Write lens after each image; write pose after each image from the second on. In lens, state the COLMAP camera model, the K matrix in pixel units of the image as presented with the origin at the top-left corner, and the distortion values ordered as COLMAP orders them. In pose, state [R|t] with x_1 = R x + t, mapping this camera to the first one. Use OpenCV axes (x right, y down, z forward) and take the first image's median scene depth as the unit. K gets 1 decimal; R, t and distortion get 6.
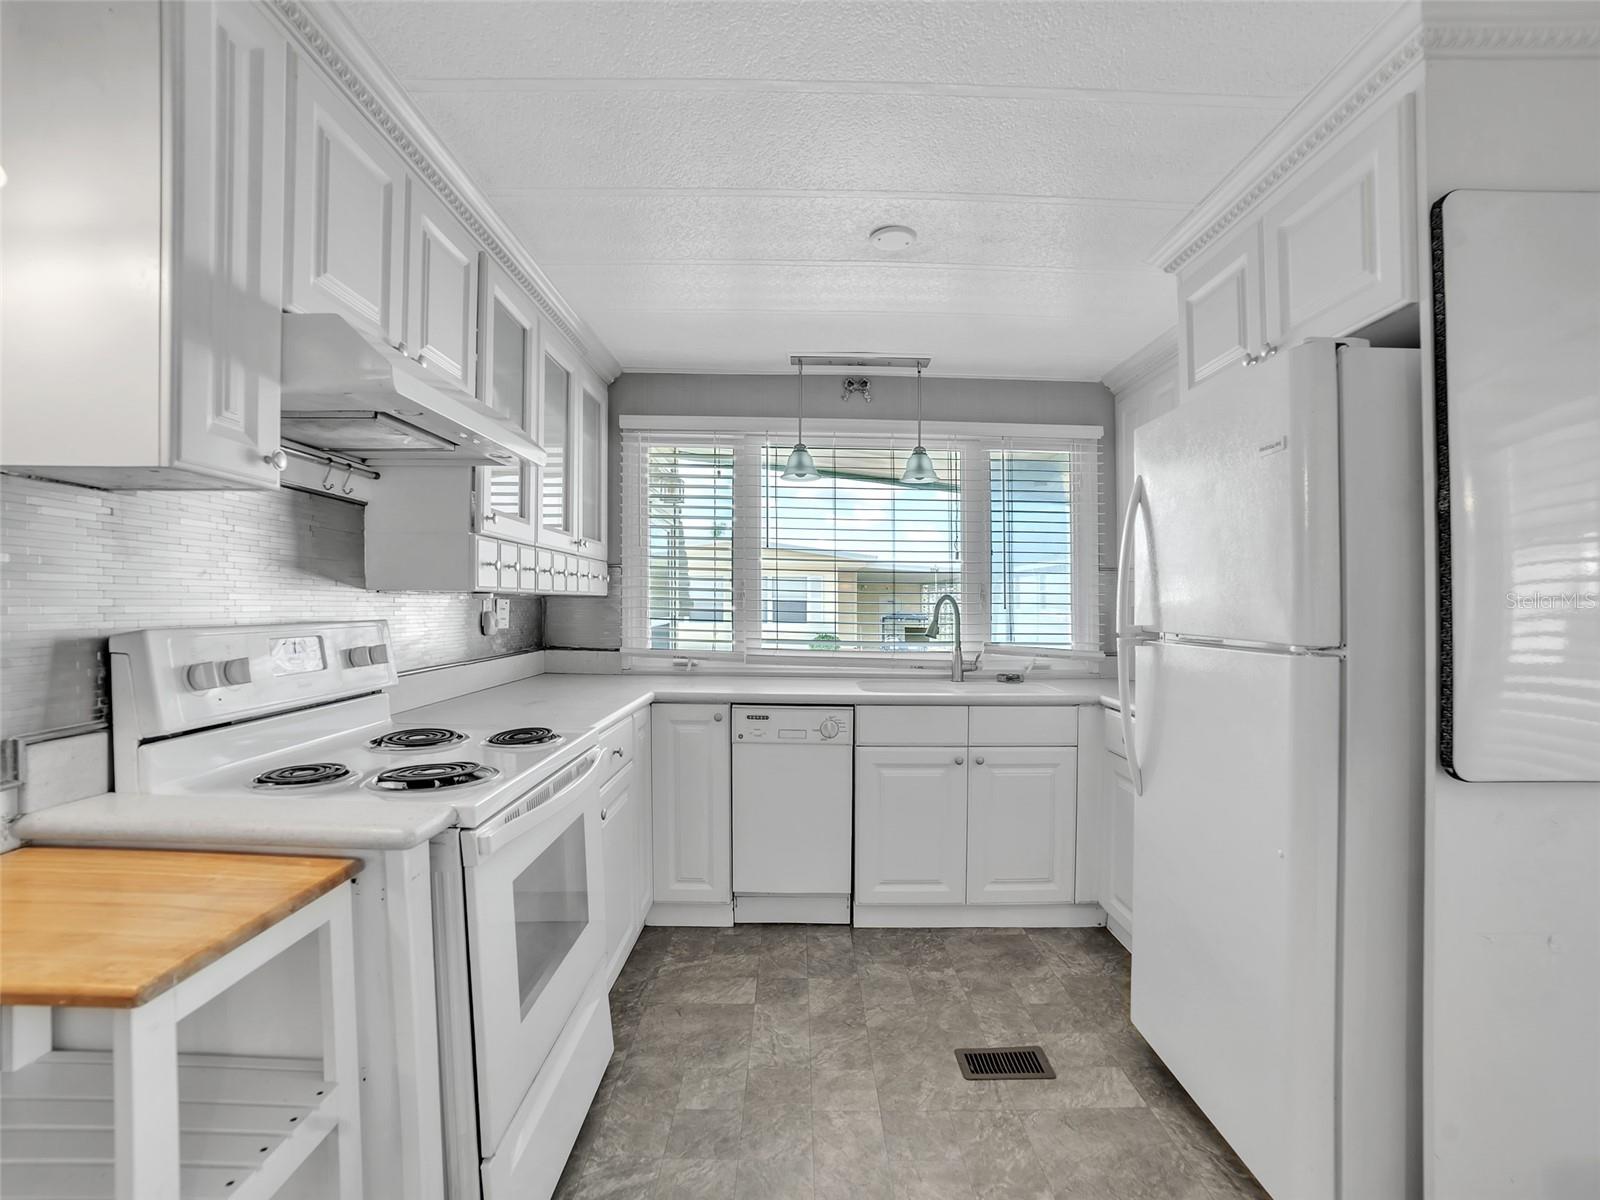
lens RADIAL K [[704.1, 0, 800.0], [0, 704.1, 600.0], [0, 0, 1]] dist [-0.106772, 0.037655]
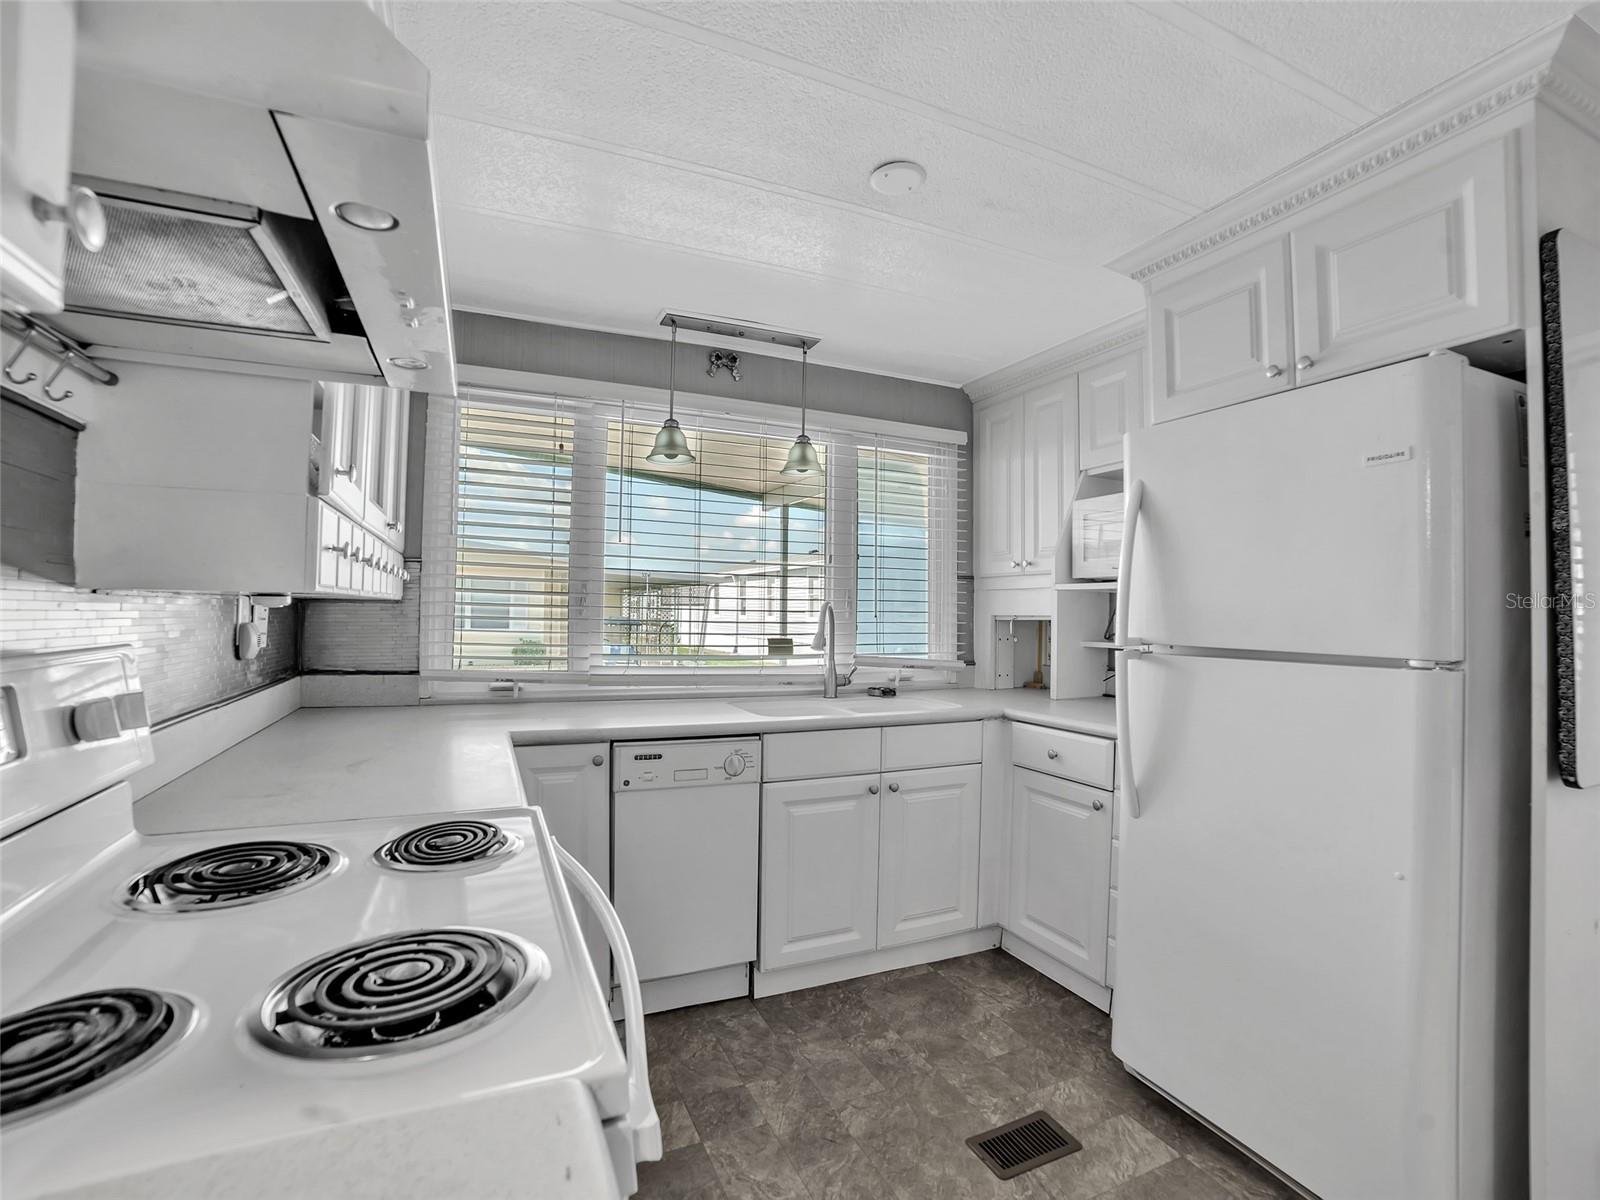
lens RADIAL K [[711.3, 0, 799.0], [0, 711.3, 586.4], [0, 0, 1]] dist [-0.092761, 0.028318]
pose [[0.921982, 0.015717, 0.386913, -0.215397], [-0.005573, 0.999611, -0.027326, -0.003566], [-0.387192, 0.023038, 0.921711, 0.203156]]
